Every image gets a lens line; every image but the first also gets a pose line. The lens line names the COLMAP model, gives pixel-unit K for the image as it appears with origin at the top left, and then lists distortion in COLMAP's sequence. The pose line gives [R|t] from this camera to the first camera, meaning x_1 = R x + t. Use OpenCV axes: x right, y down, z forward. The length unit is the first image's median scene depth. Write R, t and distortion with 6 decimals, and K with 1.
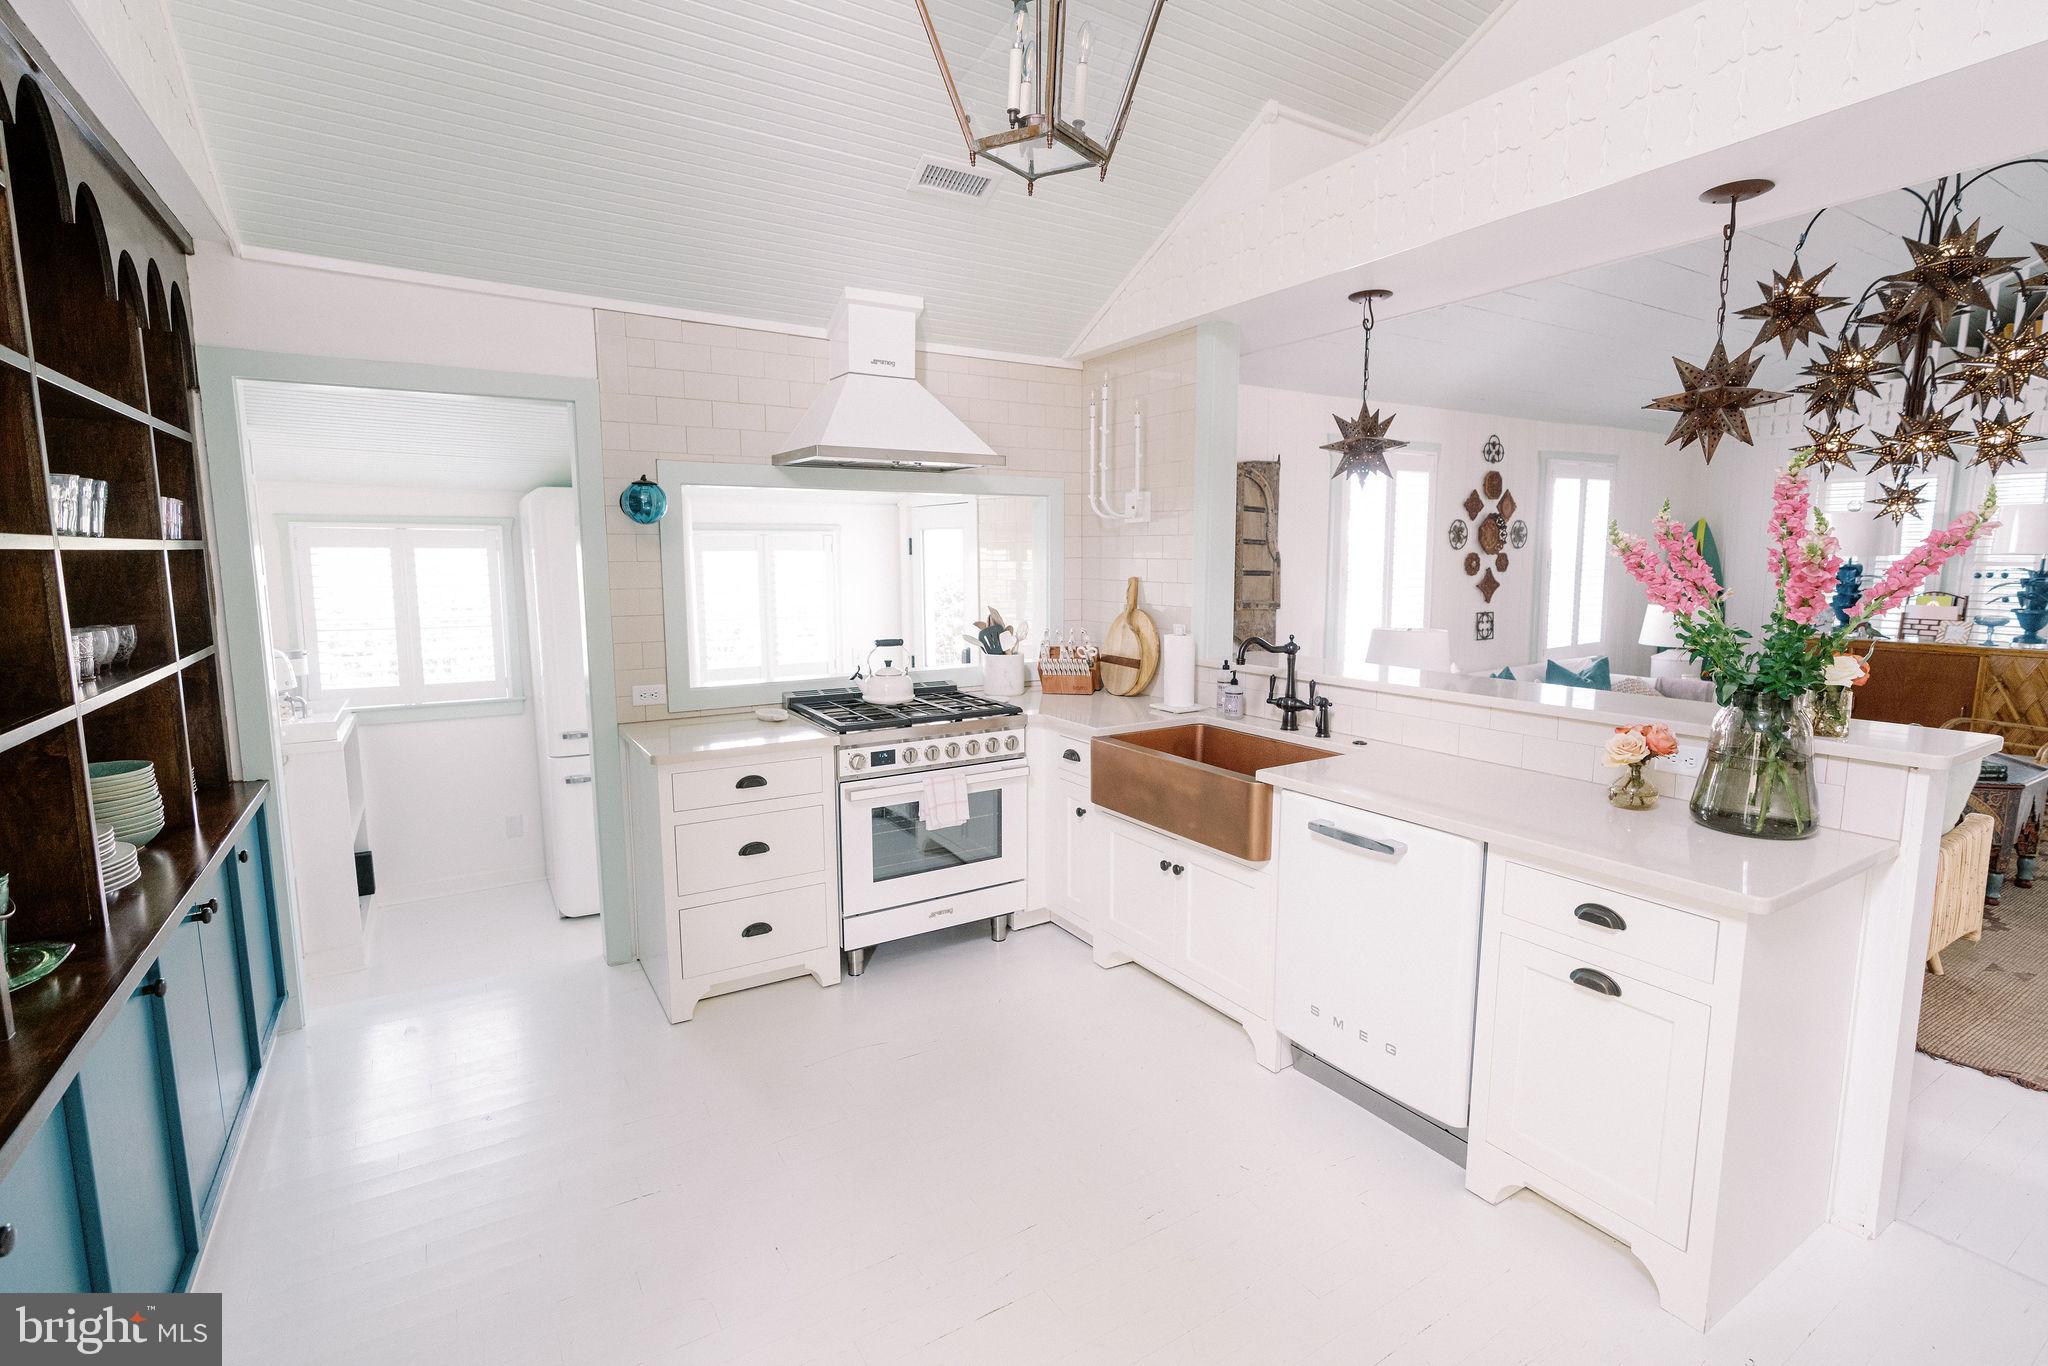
lens RADIAL K [[918.9, 0, 1024.0], [0, 918.9, 683.0], [0, 0, 1]] dist [-0.018948, 0.000220]
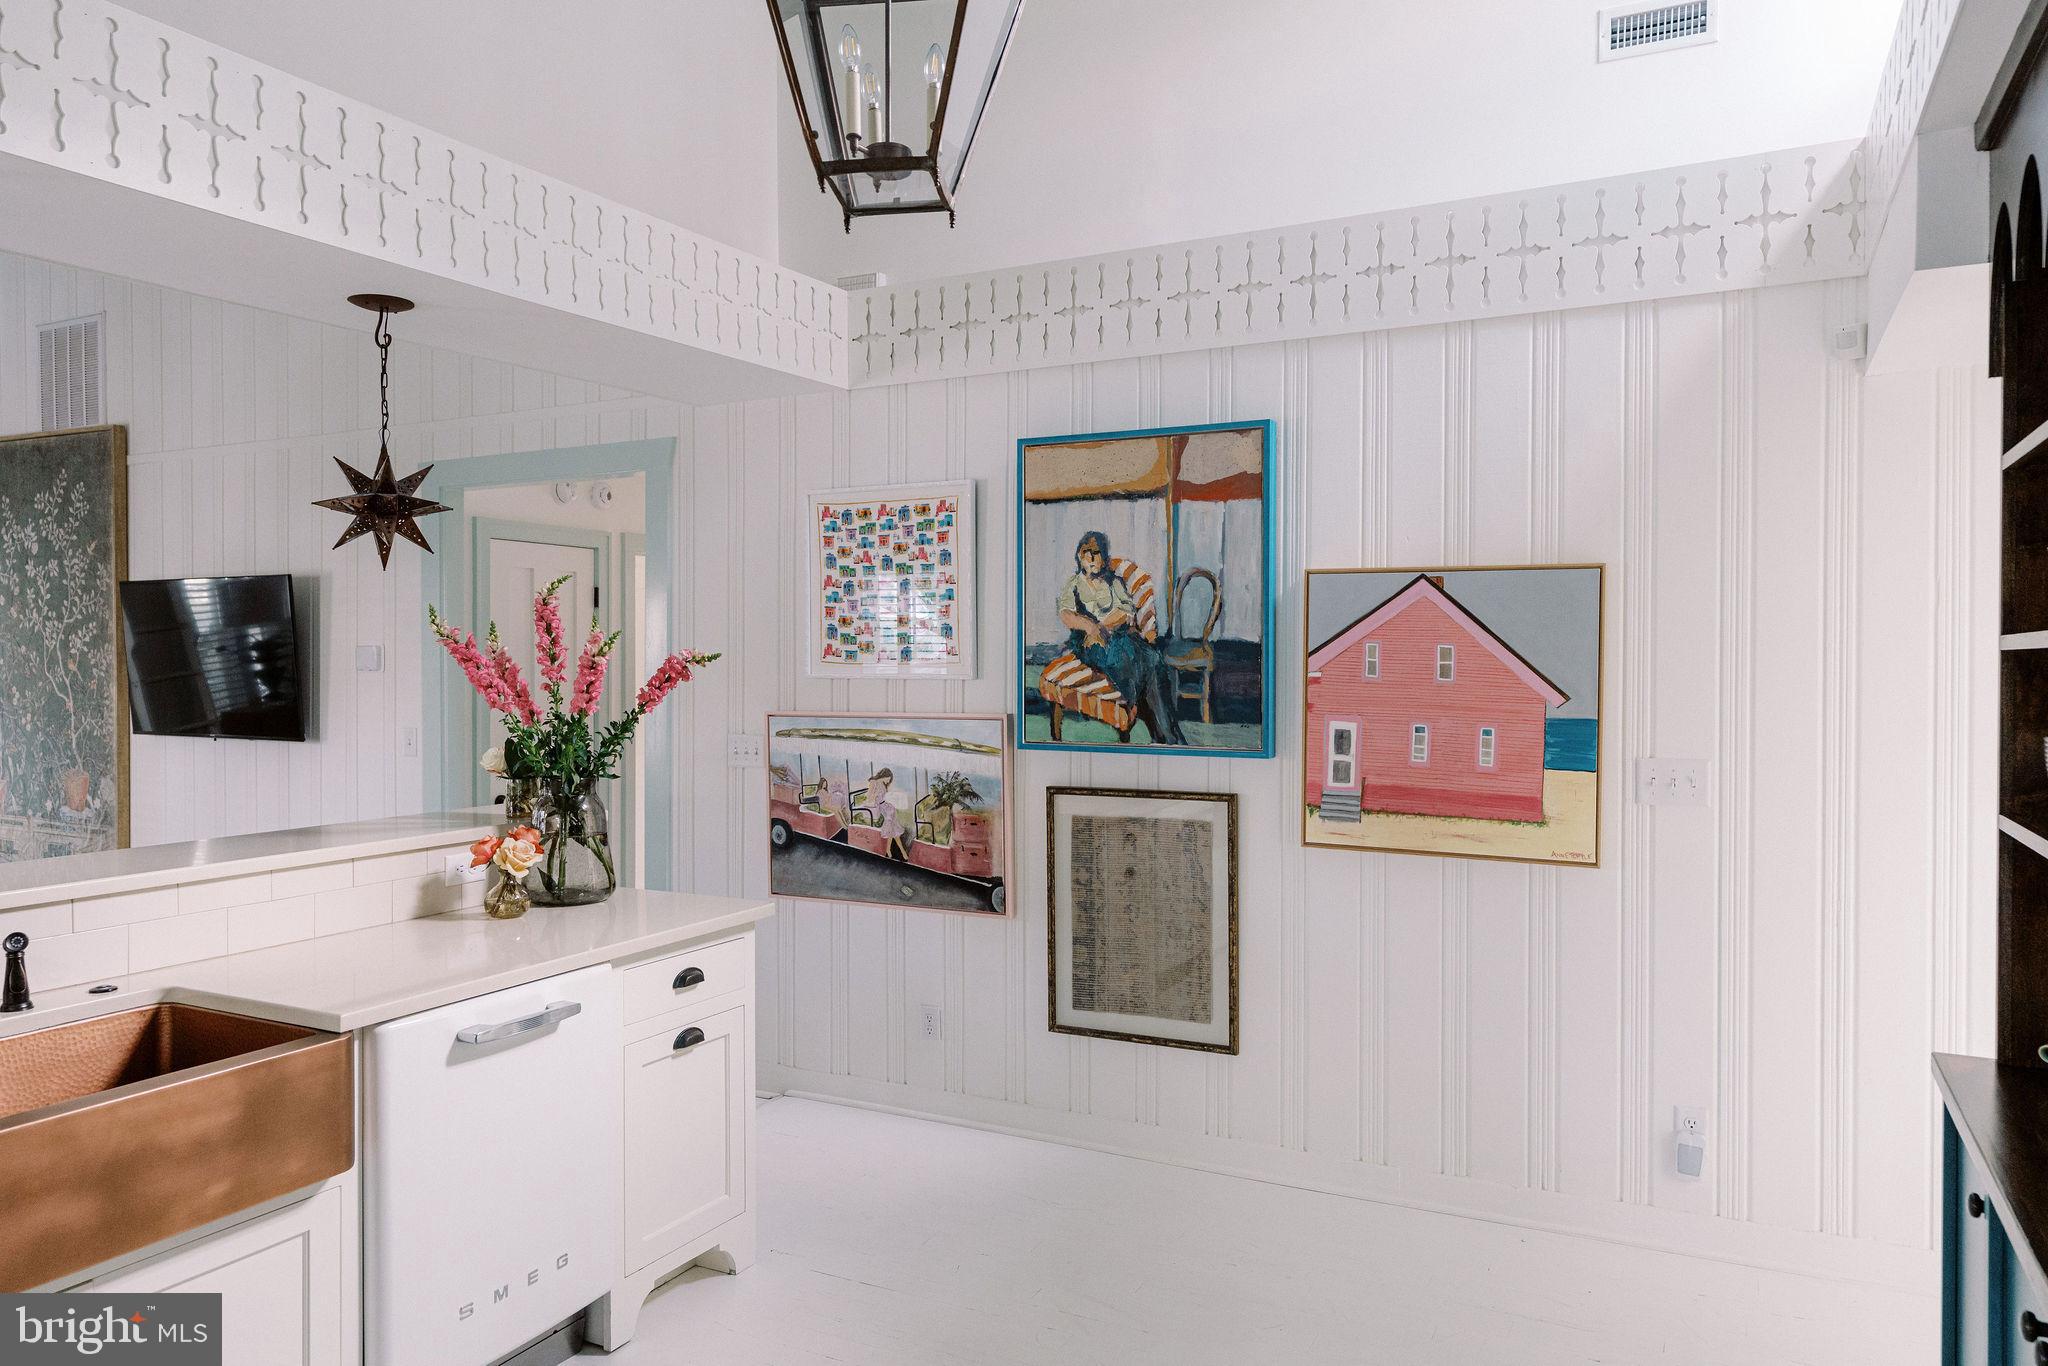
lens RADIAL K [[1391.0, 0, 1024.0], [0, 1391.0, 683.0], [0, 0, 1]] dist [0.001096, -0.000202]
pose [[-0.501820, -0.014388, 0.864852, -0.839869], [0.119212, 0.989170, 0.085628, -0.161885], [-0.856718, 0.146071, -0.494670, 1.138685]]
